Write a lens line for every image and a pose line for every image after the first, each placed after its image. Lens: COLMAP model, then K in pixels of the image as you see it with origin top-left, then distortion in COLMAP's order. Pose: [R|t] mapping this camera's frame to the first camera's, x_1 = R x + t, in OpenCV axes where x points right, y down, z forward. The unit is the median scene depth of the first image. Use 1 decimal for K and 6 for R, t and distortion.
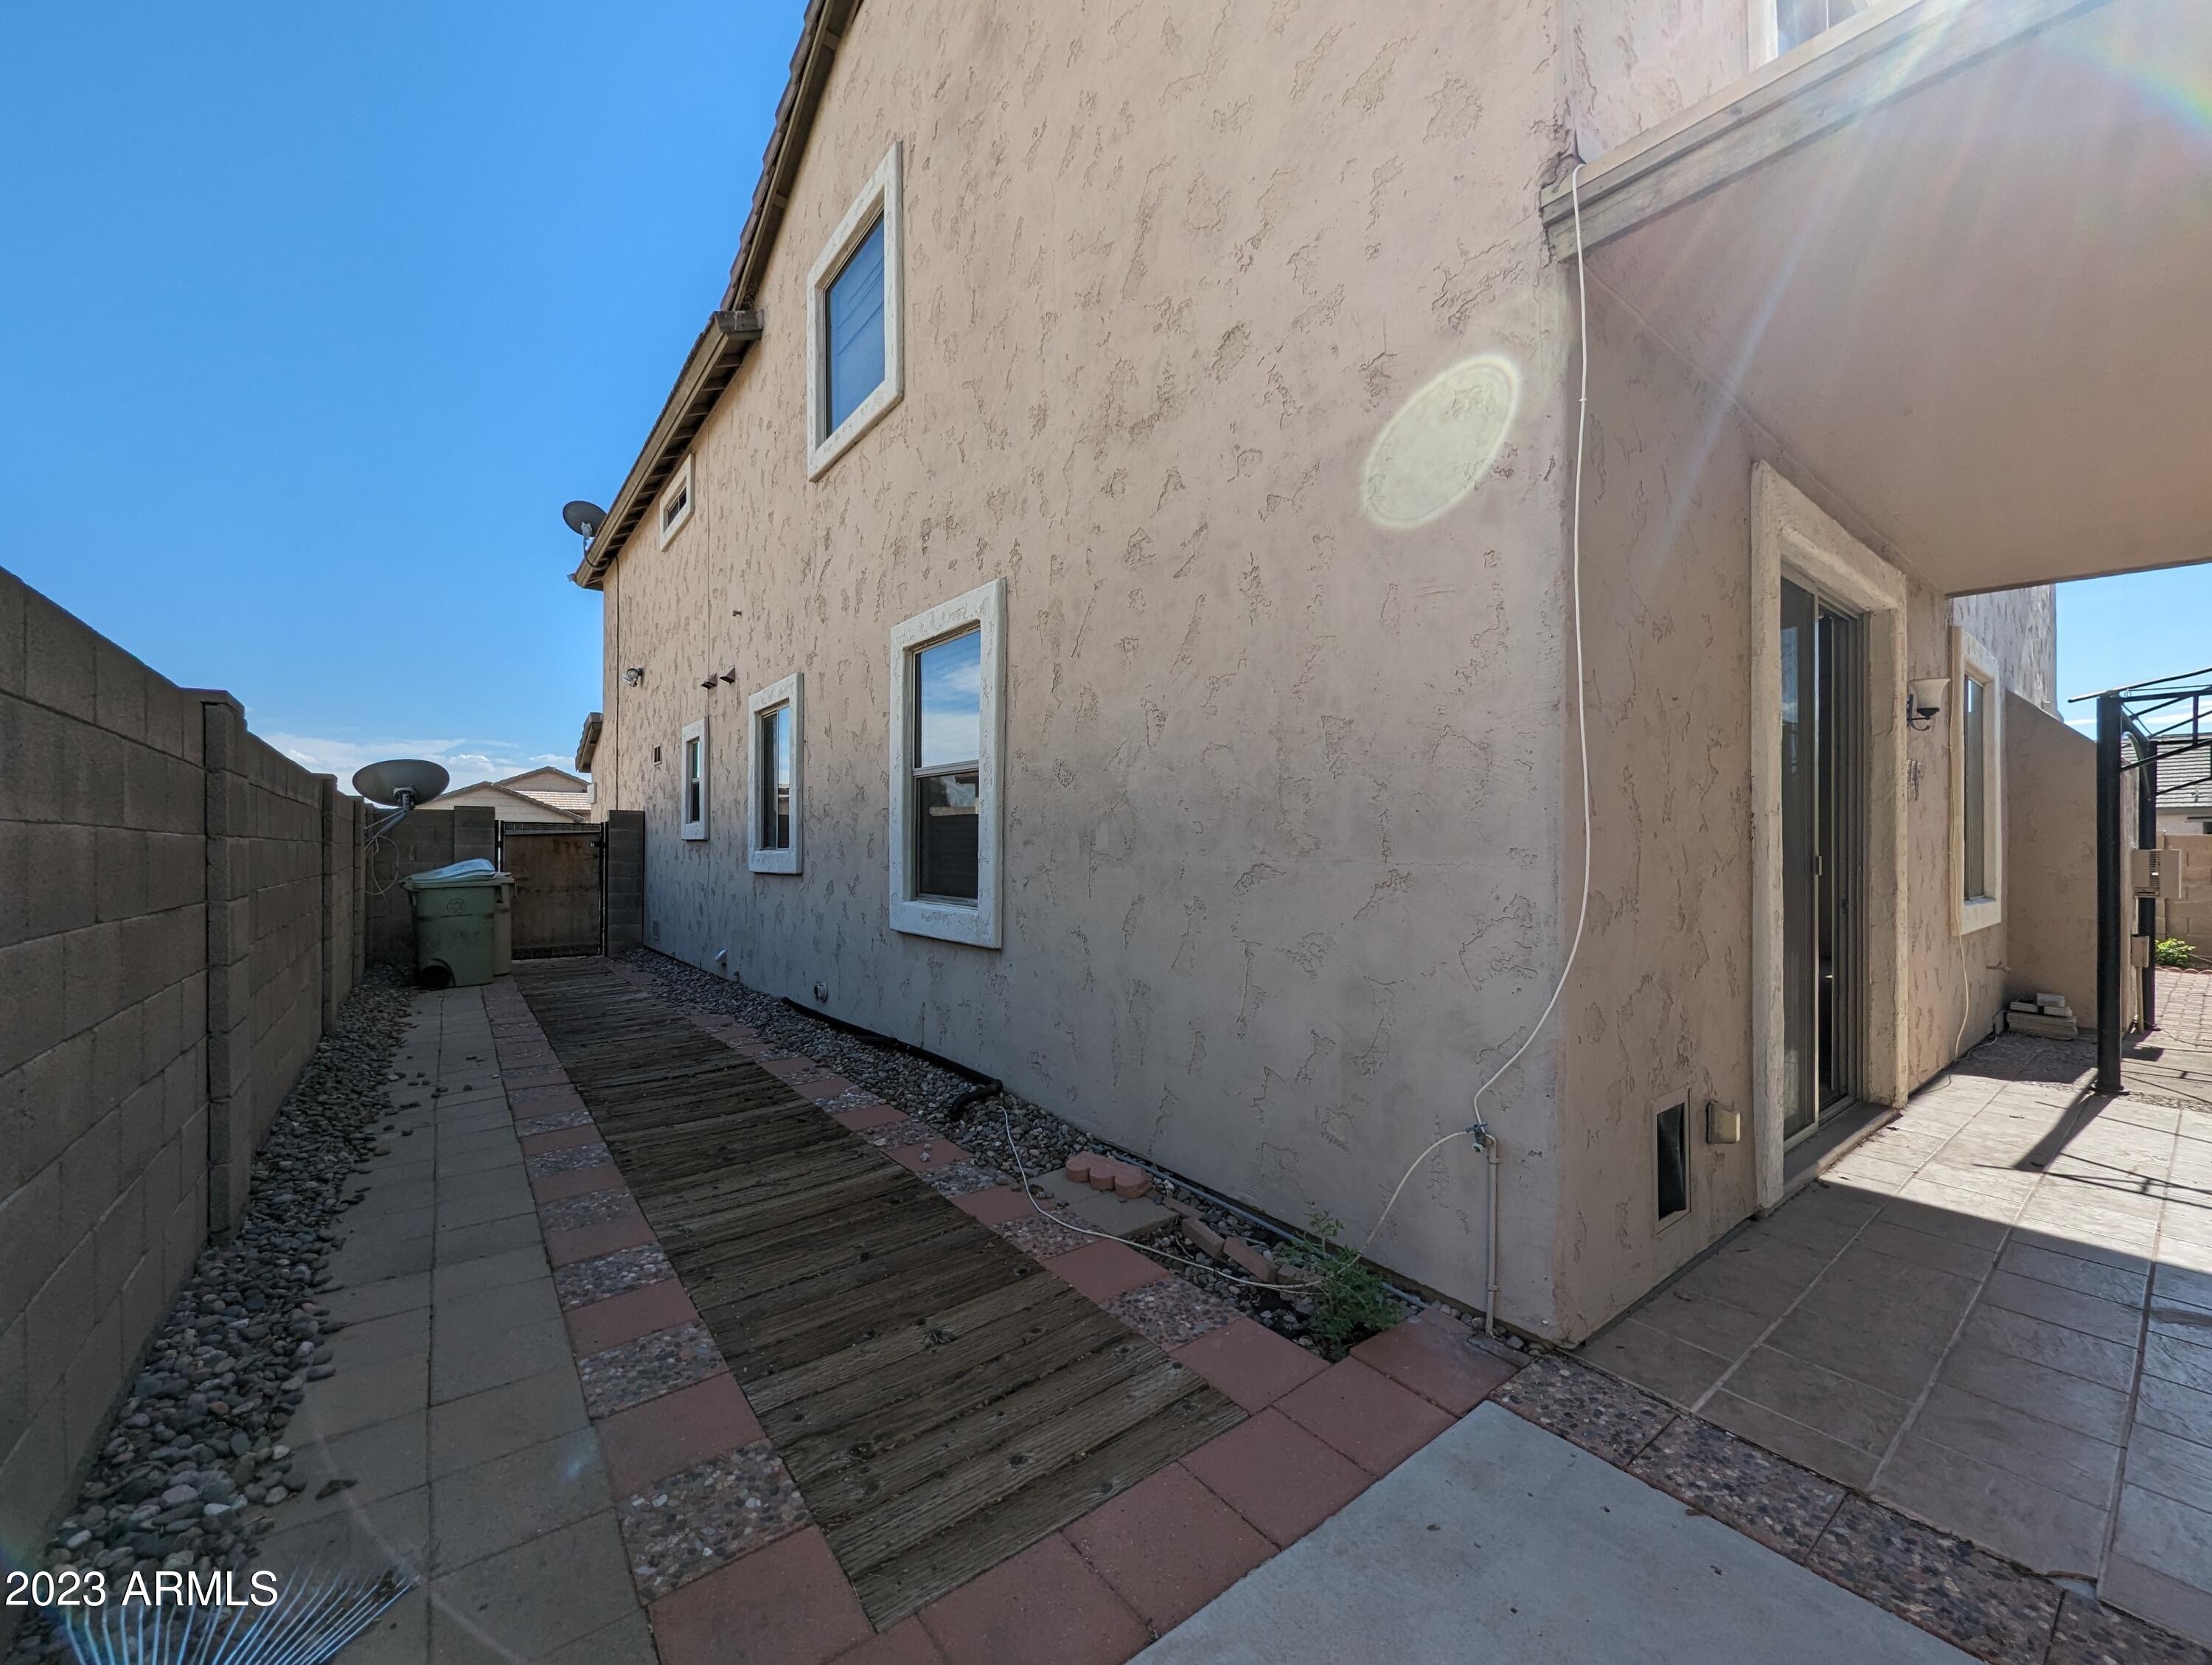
lens RADIAL K [[870.6, 0, 1100.1], [0, 870.6, 842.5], [0, 0, 1]] dist [0.001068, -0.003557]
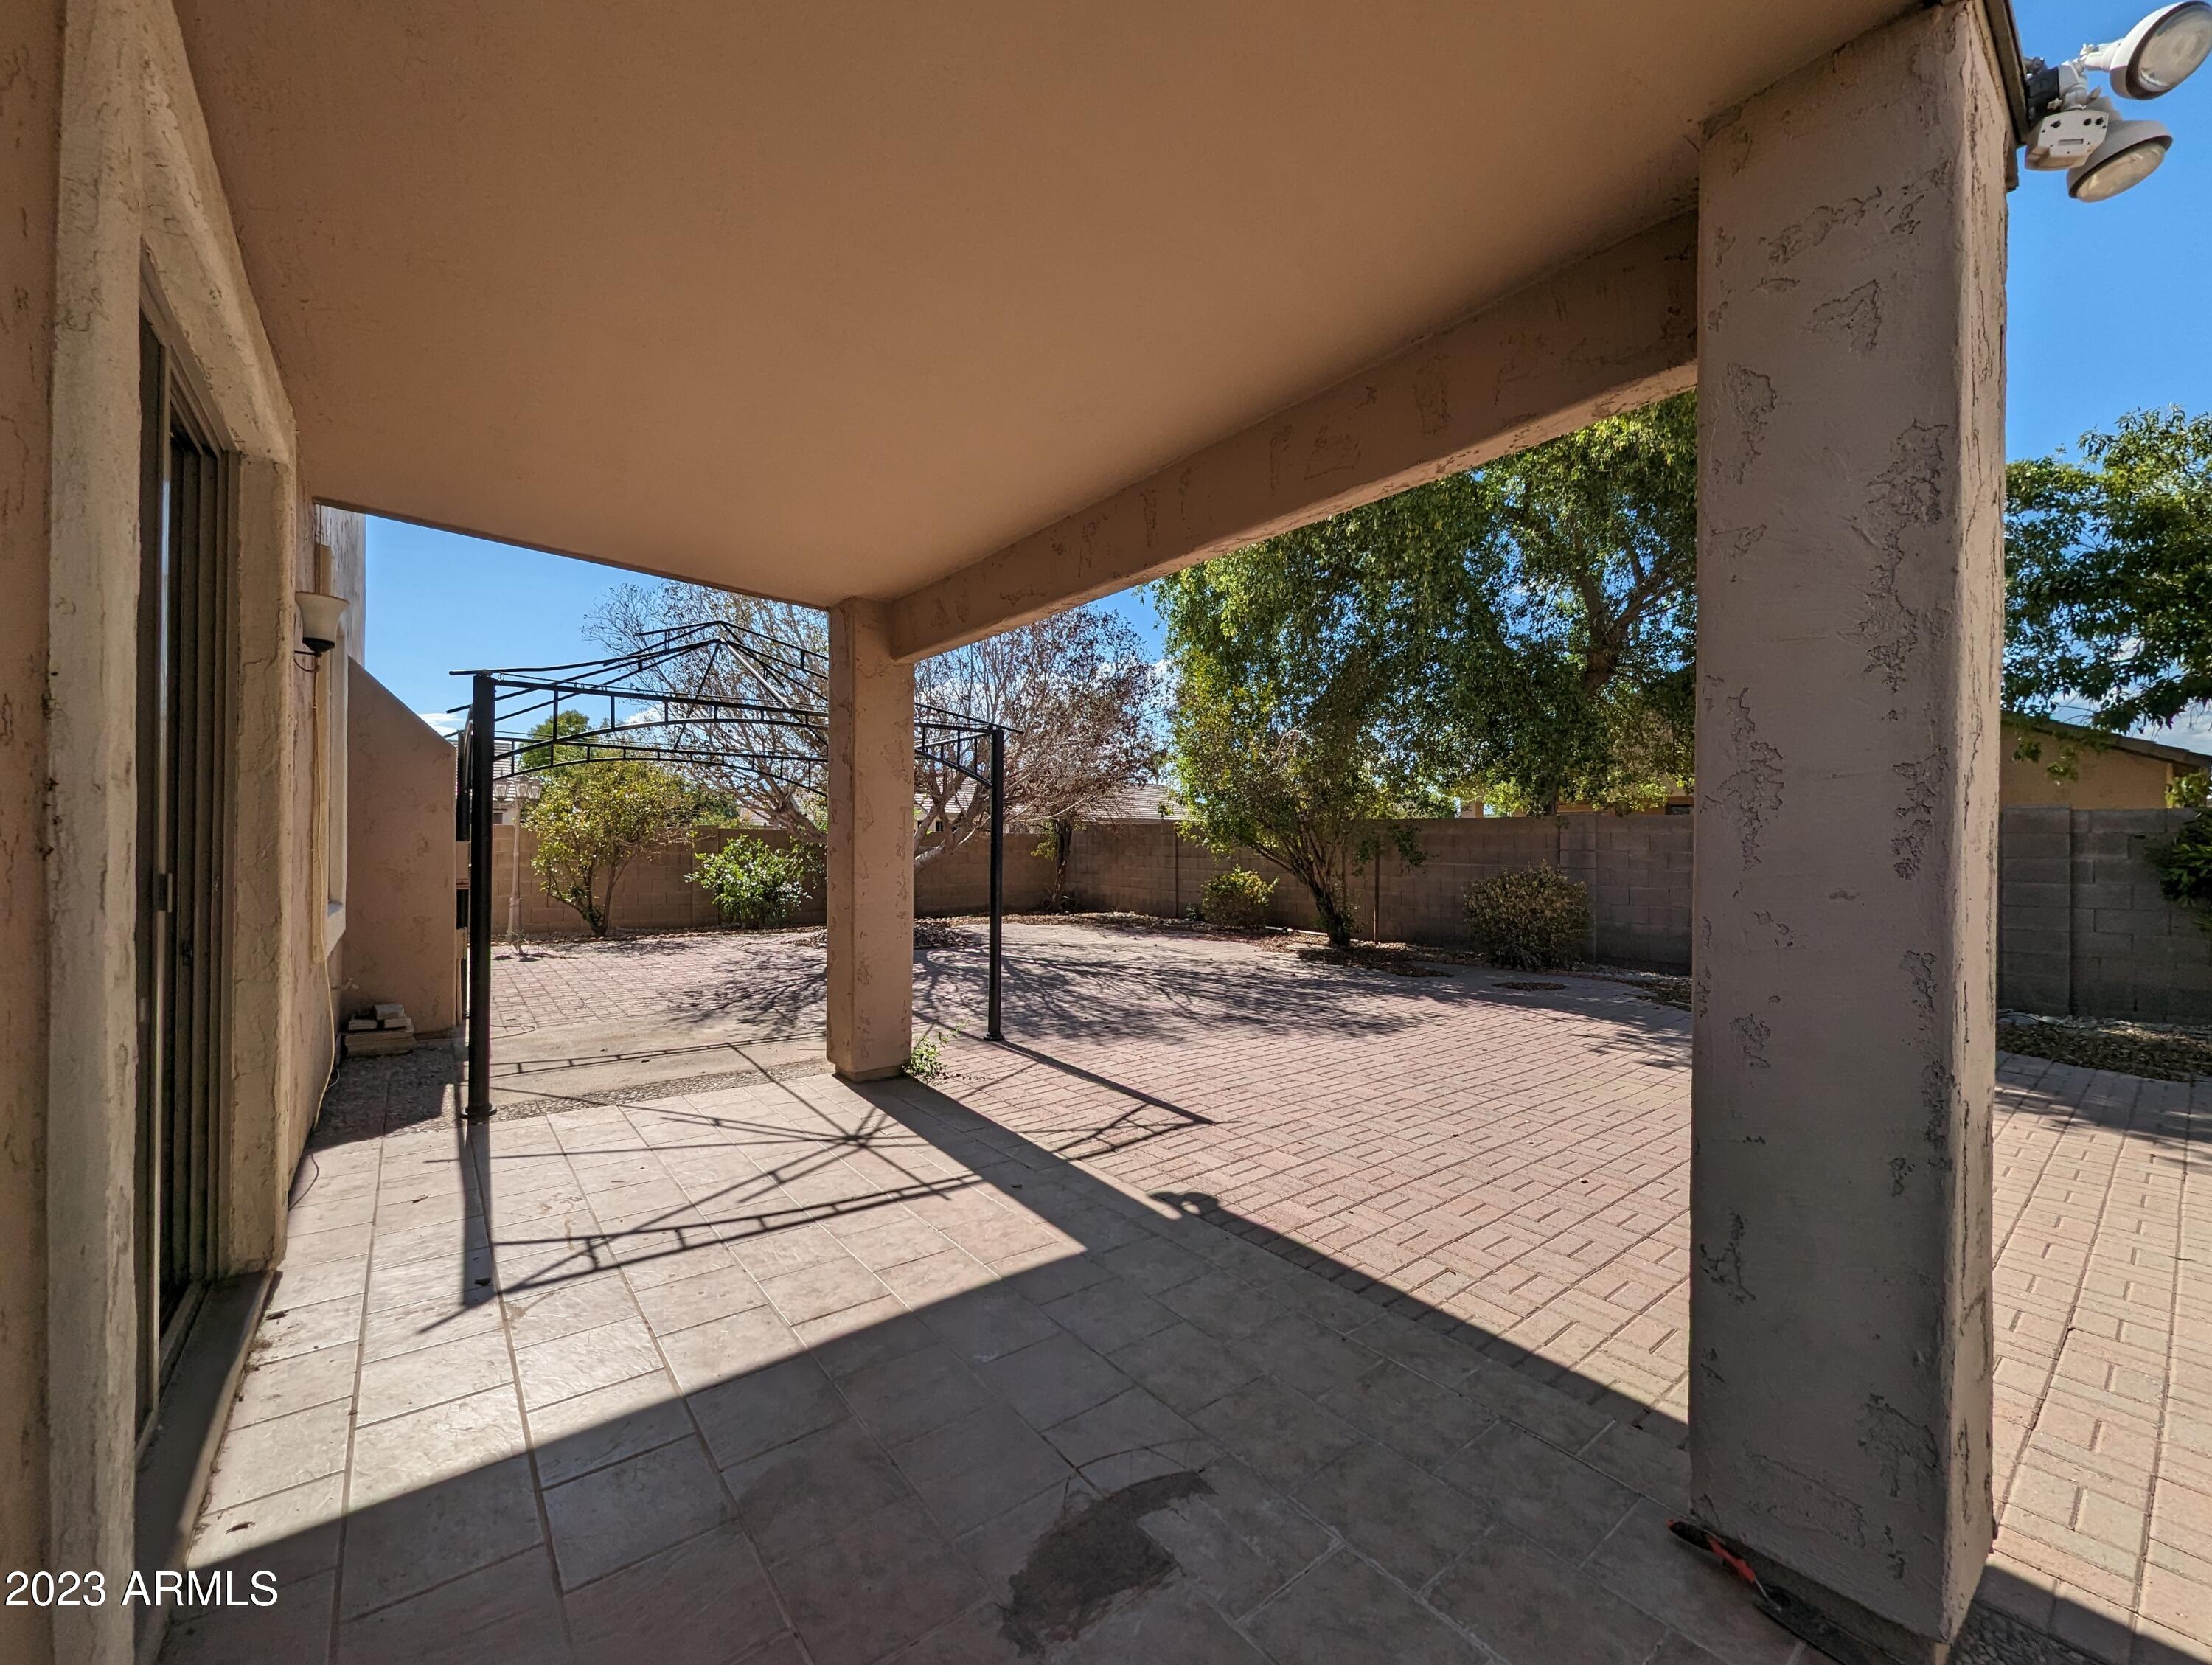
lens RADIAL K [[870.6, 0, 1100.1], [0, 870.6, 842.5], [0, 0, 1]] dist [0.001068, -0.003557]
pose [[-0.013377, -0.003154, 0.999906, 0.288279], [-0.020700, 0.999782, 0.002876, -0.012916], [-0.999696, -0.020660, -0.013440, 0.423615]]
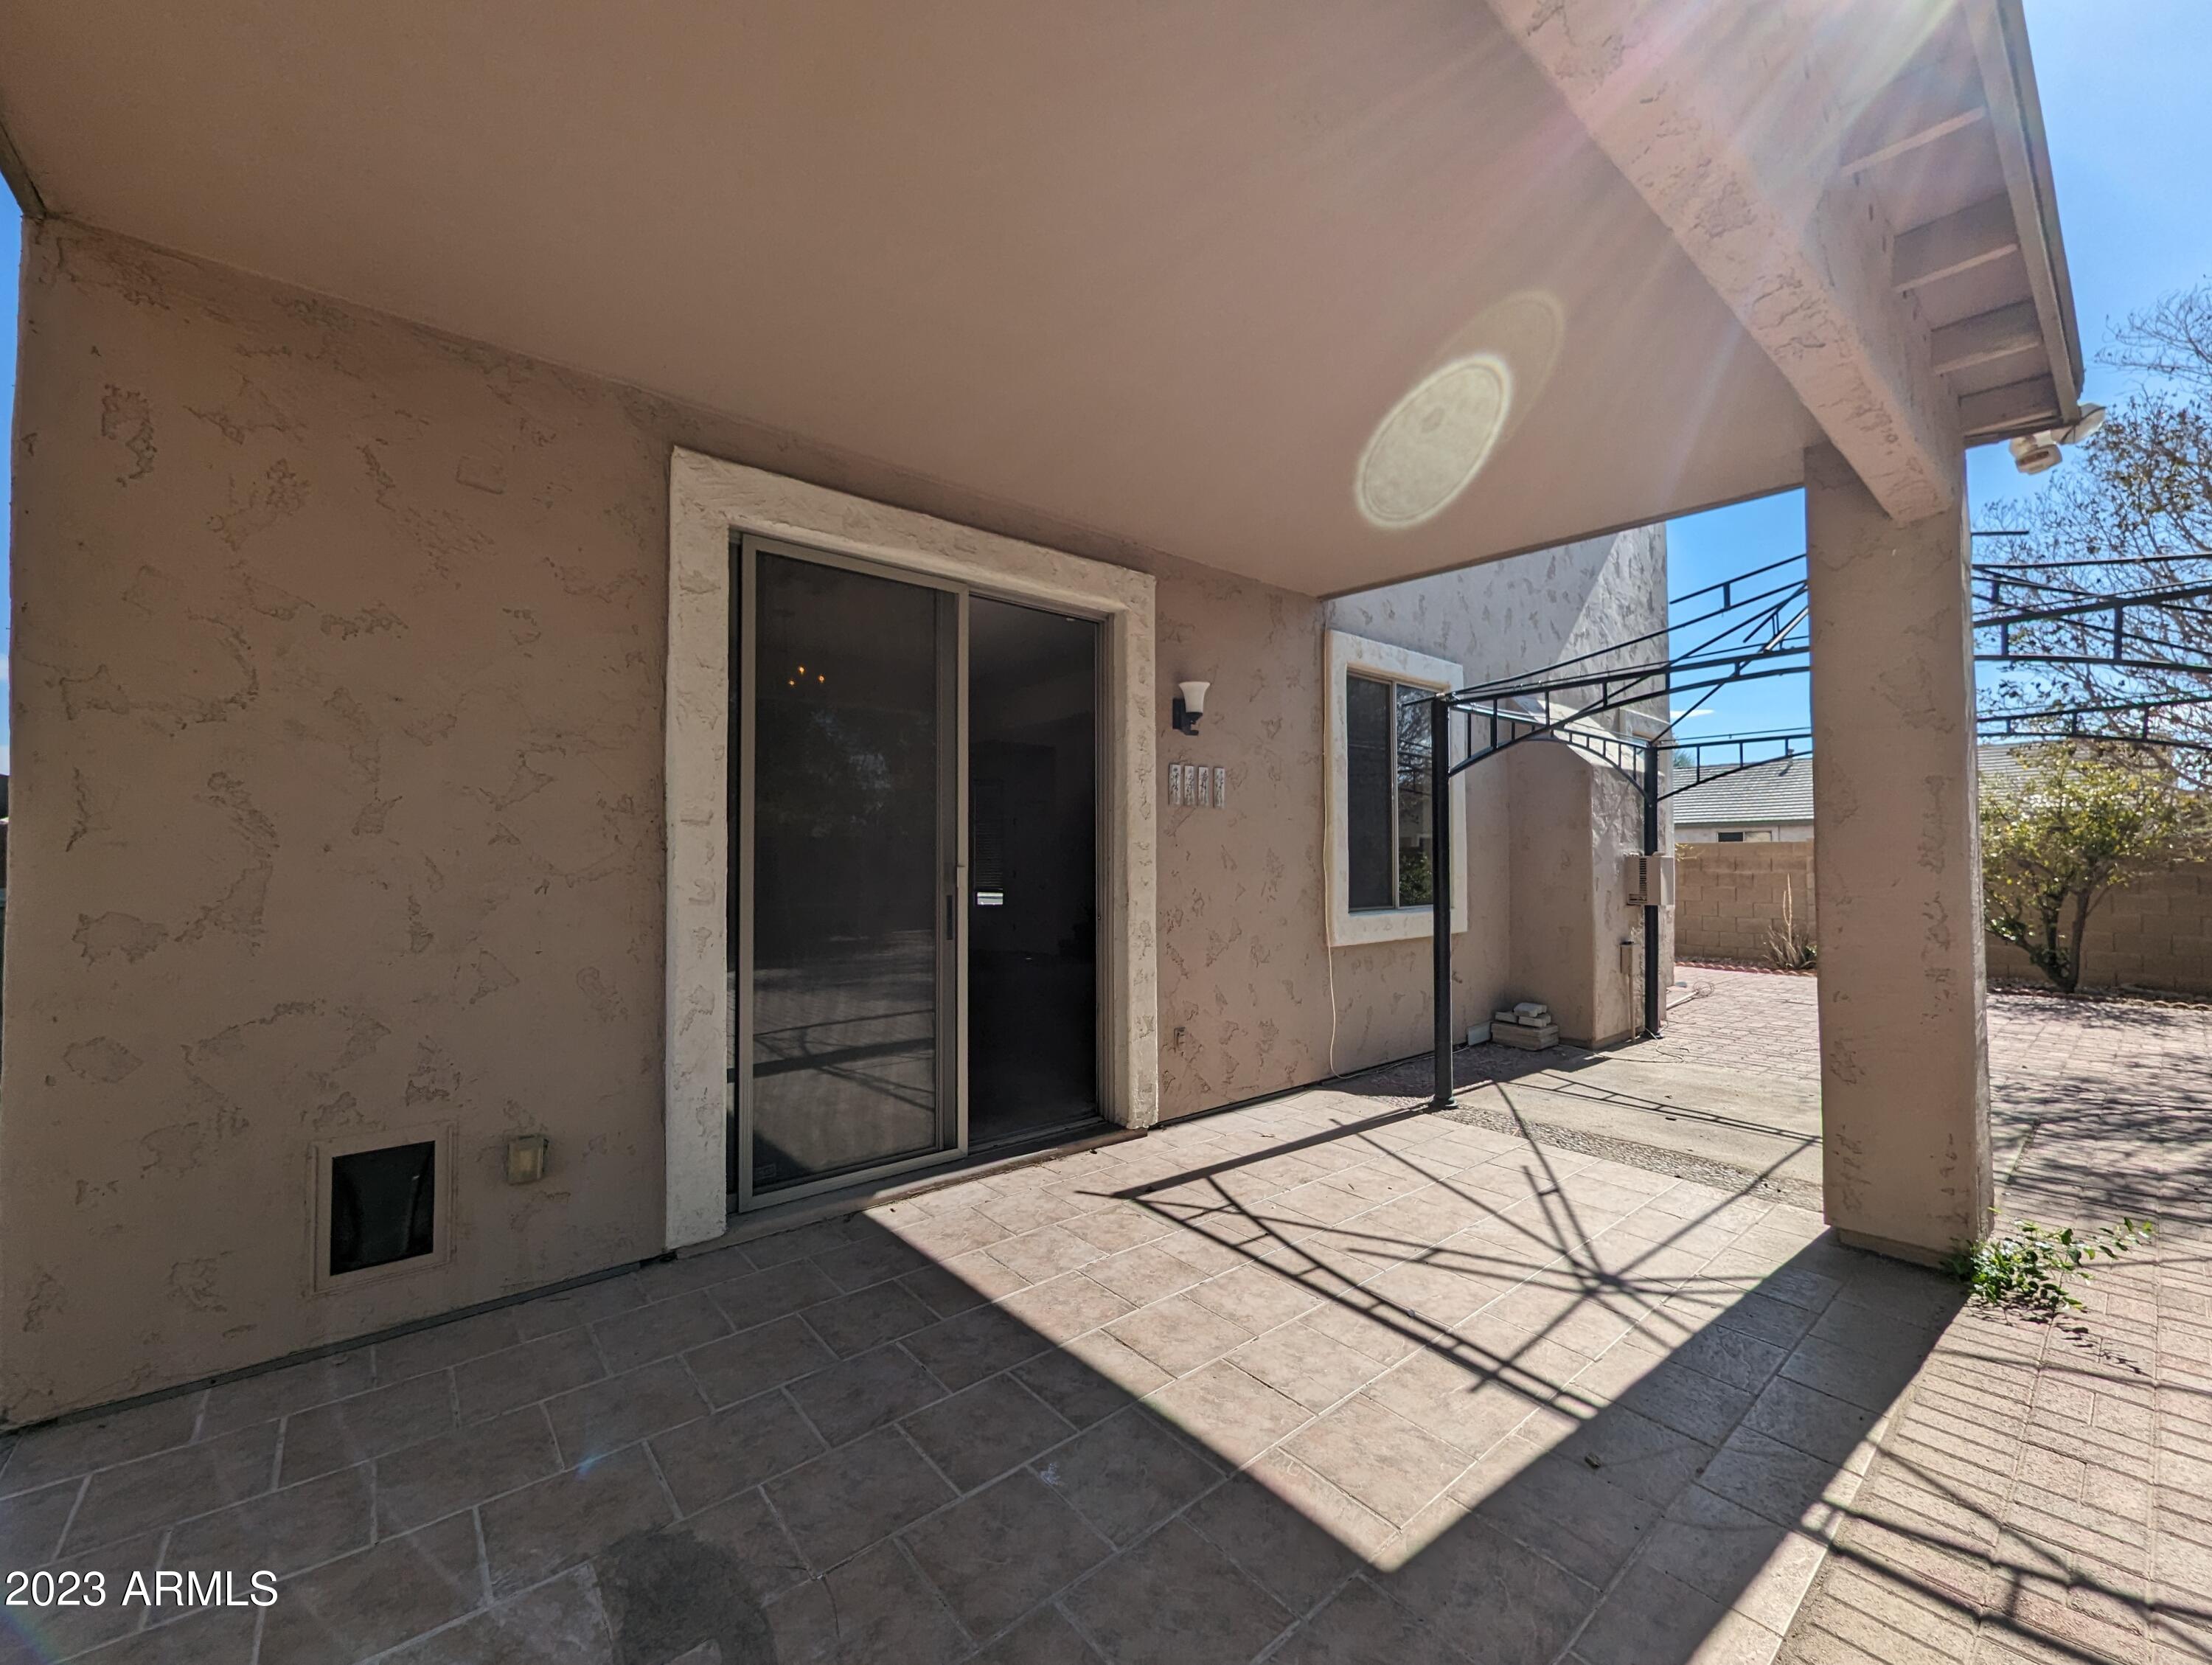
lens RADIAL K [[886.9, 0, 1106.0], [0, 886.9, 832.5], [0, 0, 1]] dist [0.001467, -0.000032]
pose [[0.999075, -0.000569, 0.042989, 0.854882], [0.001511, 0.999760, -0.021871, 0.004561], [-0.042966, 0.021916, 0.998836, 0.027689]]
